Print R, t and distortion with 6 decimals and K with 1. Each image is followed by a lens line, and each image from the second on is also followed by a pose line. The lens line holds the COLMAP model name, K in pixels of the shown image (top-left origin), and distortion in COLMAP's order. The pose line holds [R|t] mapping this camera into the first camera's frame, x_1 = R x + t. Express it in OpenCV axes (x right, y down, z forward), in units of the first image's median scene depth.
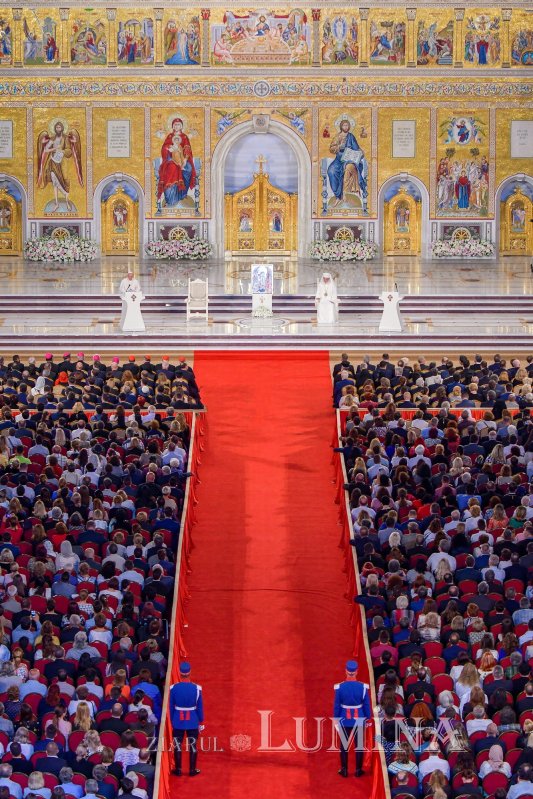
lens RADIAL K [[2726.0, 0, 266.5], [0, 2726.0, 399.5], [0, 0, 1]] dist [-0.099445, -1.137338]
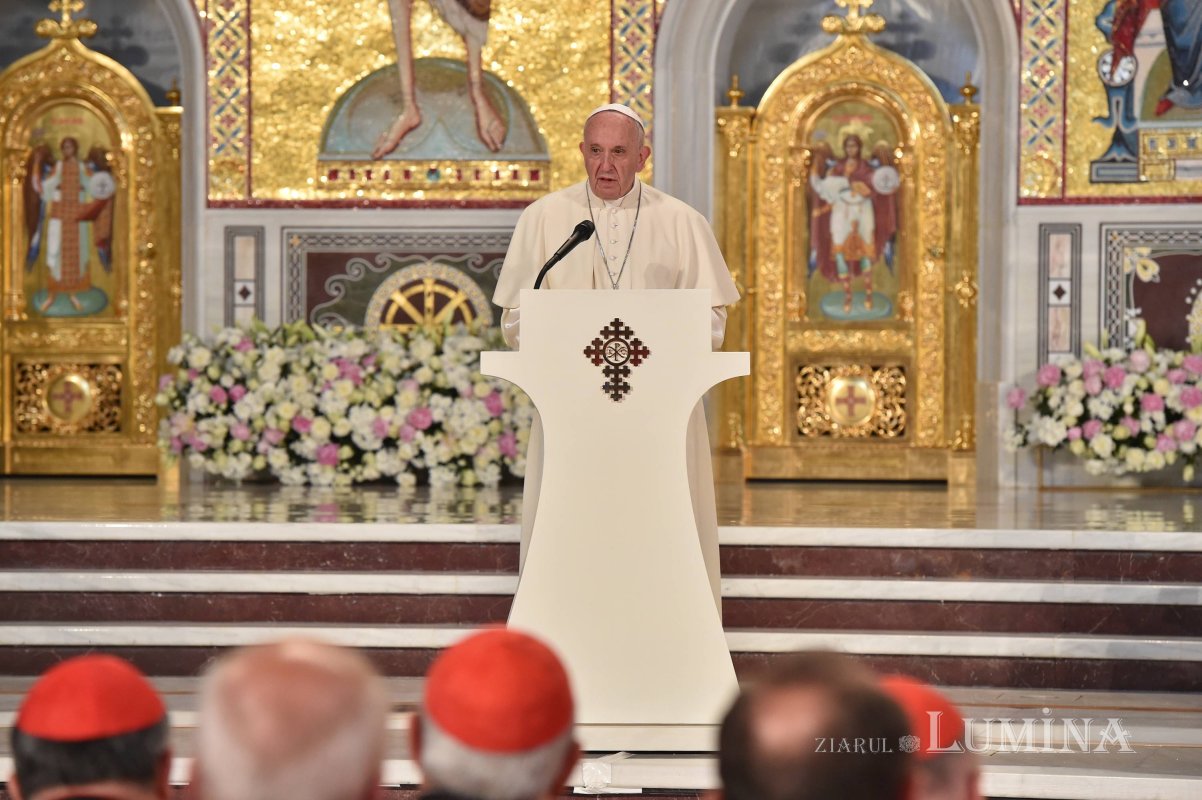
lens RADIAL K [[5162.8, 0, 601.0], [0, 5162.8, 400.0], [0, 0, 1]] dist [1.582501, -0.308997]
pose [[0.983936, 0.004276, -0.178469, -0.017605], [-0.038690, 0.981060, -0.189800, -0.004416], [0.174277, 0.193656, 0.965466, 0.737893]]
